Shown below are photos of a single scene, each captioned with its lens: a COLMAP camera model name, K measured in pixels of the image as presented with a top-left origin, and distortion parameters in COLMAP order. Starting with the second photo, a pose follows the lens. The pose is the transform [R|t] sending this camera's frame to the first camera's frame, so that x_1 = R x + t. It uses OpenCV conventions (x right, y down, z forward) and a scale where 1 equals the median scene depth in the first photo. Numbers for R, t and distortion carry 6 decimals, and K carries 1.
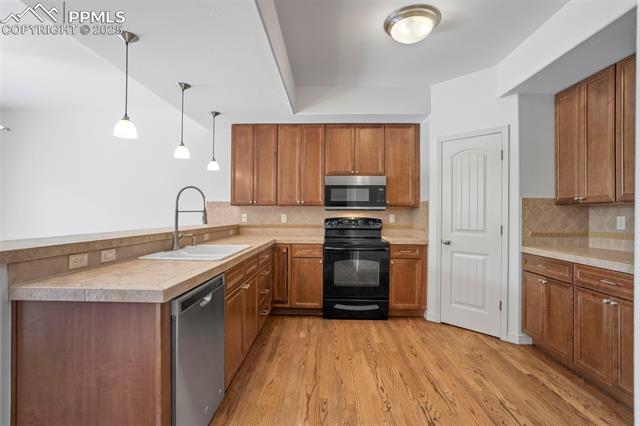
lens RADIAL K [[298.9, 0, 319.0], [0, 298.9, 214.3], [0, 0, 1]] dist [-0.028830, 0.014312]
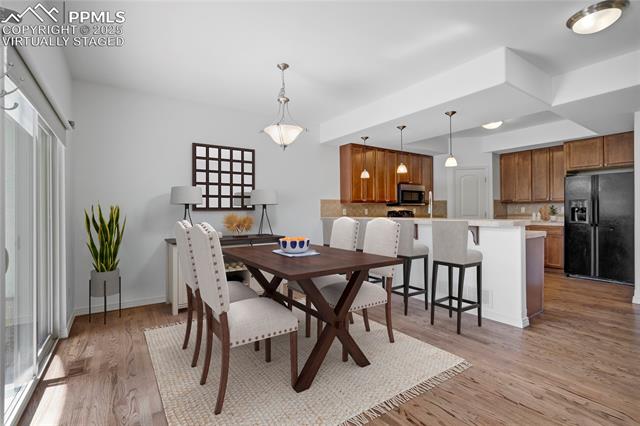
lens RADIAL K [[298.9, 0, 320.6], [0, 298.9, 211.0], [0, 0, 1]] dist [-0.028830, 0.014312]
pose [[0.804165, -0.014500, 0.594229, -1.400364], [0.013999, 0.999887, 0.005453, -0.000350], [-0.594241, 0.003933, 0.804277, -0.015076]]
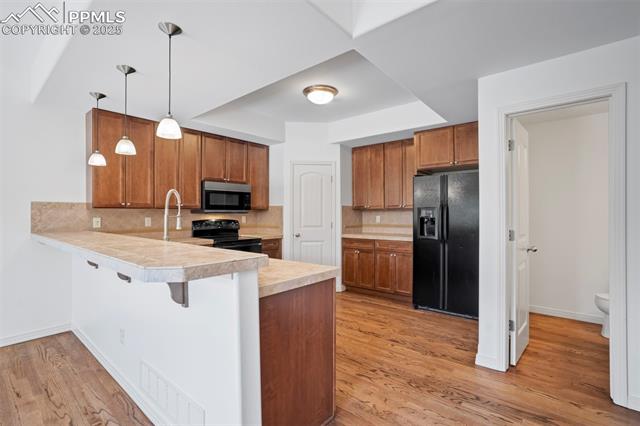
lens RADIAL K [[298.9, 0, 319.8], [0, 298.9, 213.4], [0, 0, 1]] dist [-0.028830, 0.014312]
pose [[0.612112, -0.007587, 0.790734, -0.630491], [0.007671, 0.999964, 0.003656, -0.015077], [-0.790734, 0.003828, 0.612148, 0.034889]]
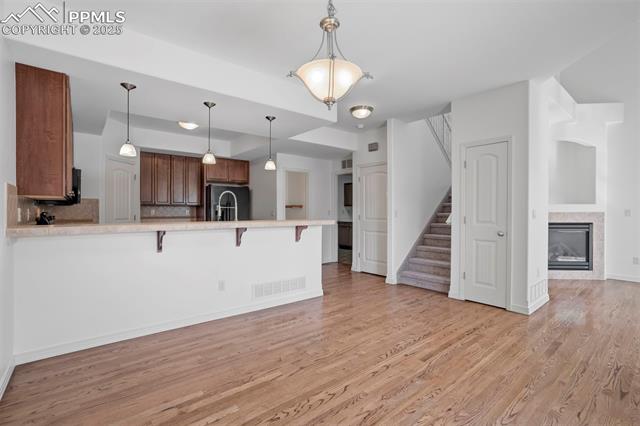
lens RADIAL K [[298.9, 0, 320.0], [0, 298.9, 214.9], [0, 0, 1]] dist [-0.028830, 0.014312]
pose [[-0.662171, -0.017117, 0.749158, -1.340977], [-0.005485, 0.999823, 0.017996, -0.002636], [-0.749333, 0.007808, -0.662147, 1.178931]]
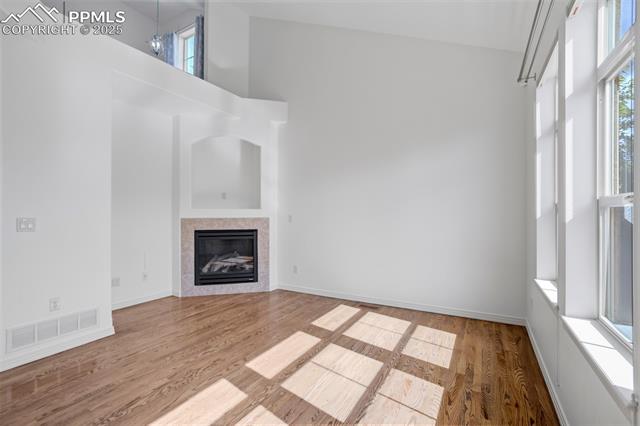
lens RADIAL K [[298.9, 0, 318.0], [0, 298.9, 215.2], [0, 0, 1]] dist [-0.028830, 0.014312]
pose [[-0.885735, -0.010299, 0.464078, -2.034470], [-0.008640, 0.999946, 0.005701, -0.019930], [-0.464112, 0.001040, -0.885776, 0.231738]]
